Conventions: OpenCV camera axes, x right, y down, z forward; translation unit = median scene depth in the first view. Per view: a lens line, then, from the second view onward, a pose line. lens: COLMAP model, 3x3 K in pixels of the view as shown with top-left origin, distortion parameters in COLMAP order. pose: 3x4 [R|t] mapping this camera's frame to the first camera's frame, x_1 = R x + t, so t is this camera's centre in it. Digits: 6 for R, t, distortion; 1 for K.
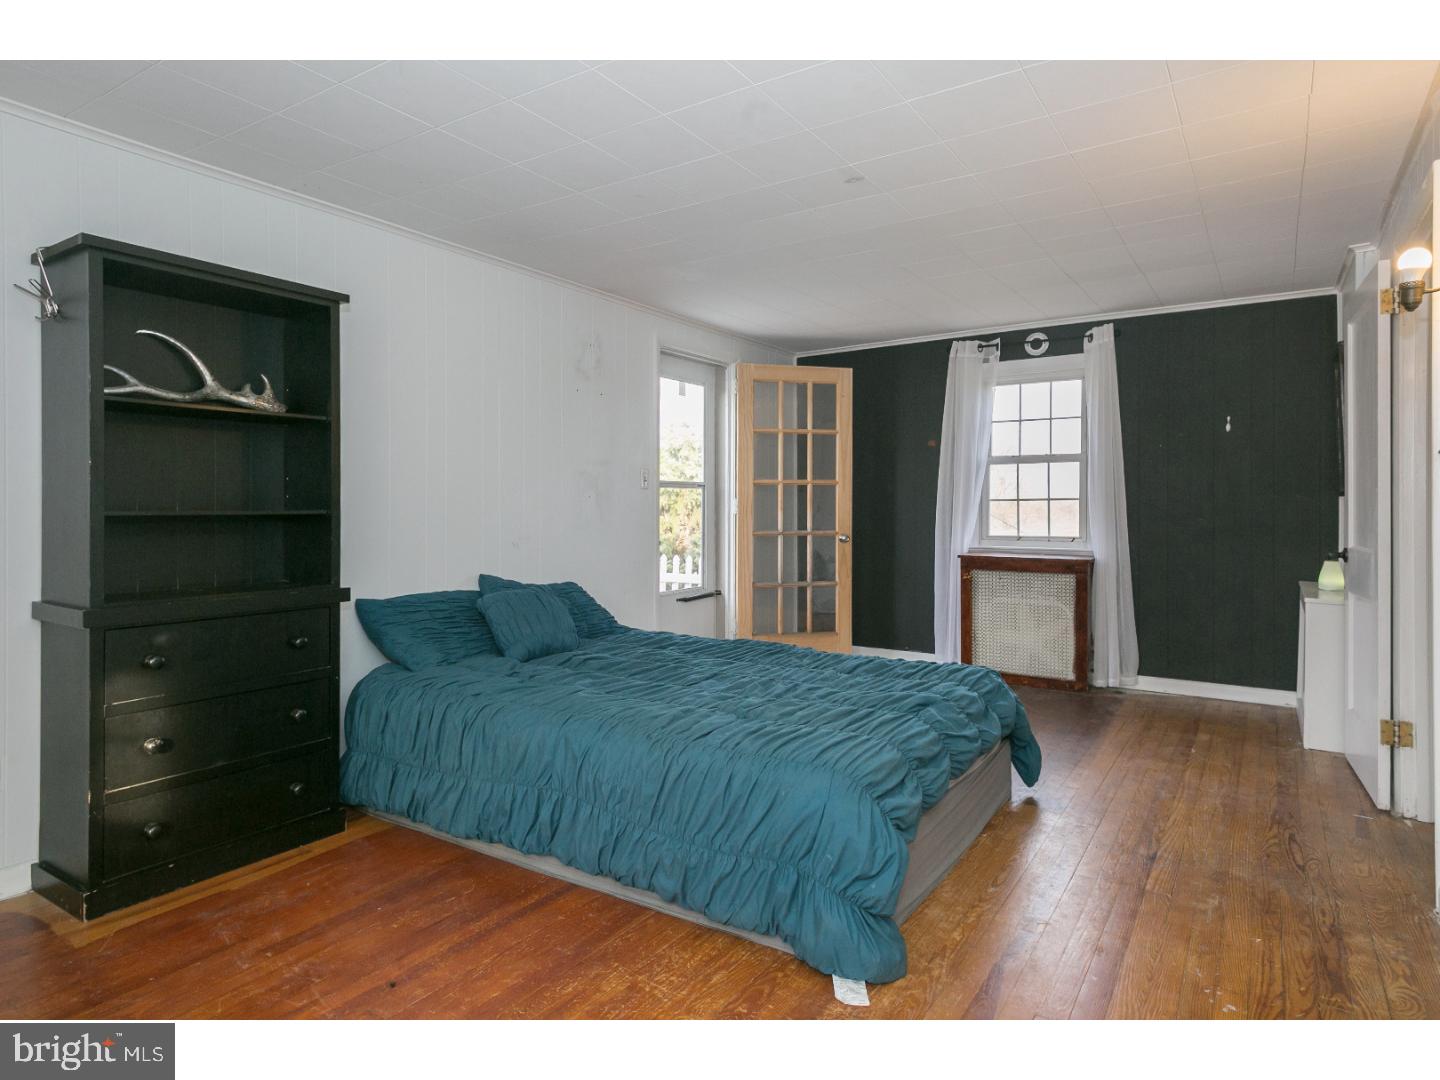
lens RADIAL K [[809.4, 0, 721.0], [0, 809.4, 533.3], [0, 0, 1]] dist [0.023131, -0.001766]
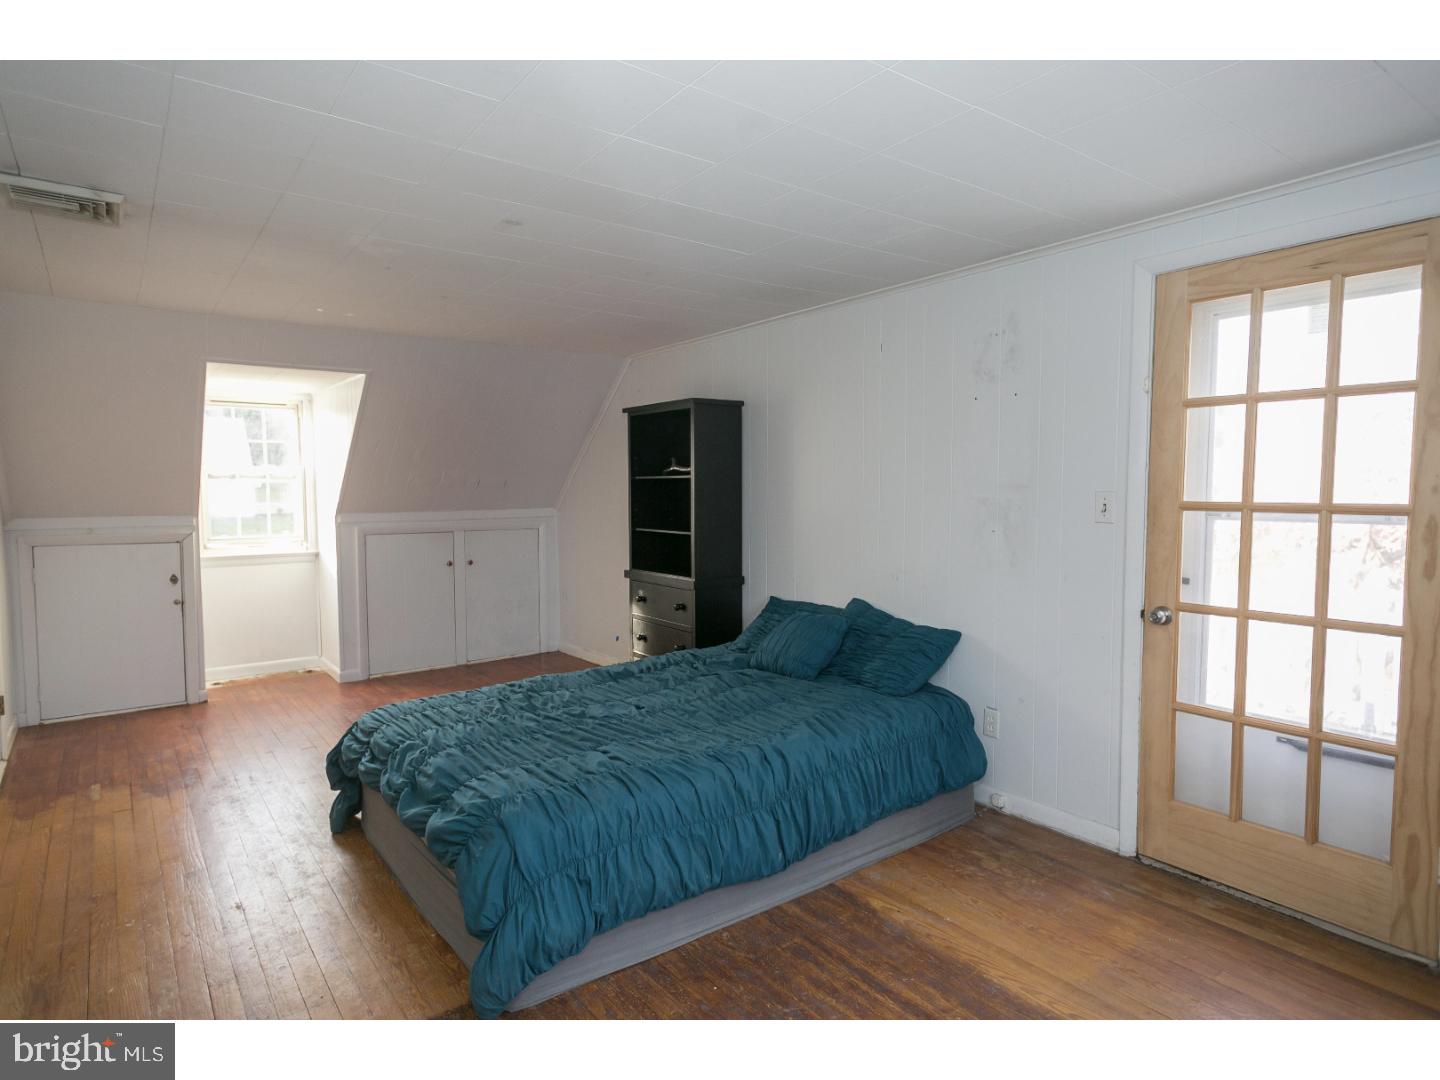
lens RADIAL K [[809.4, 0, 719.9], [0, 809.4, 537.6], [0, 0, 1]] dist [0.023131, -0.001766]
pose [[-0.326586, 0.058279, -0.943369, 0.687205], [-0.008292, 0.997882, 0.064518, -0.086969], [0.945131, 0.028893, -0.325411, 1.025702]]
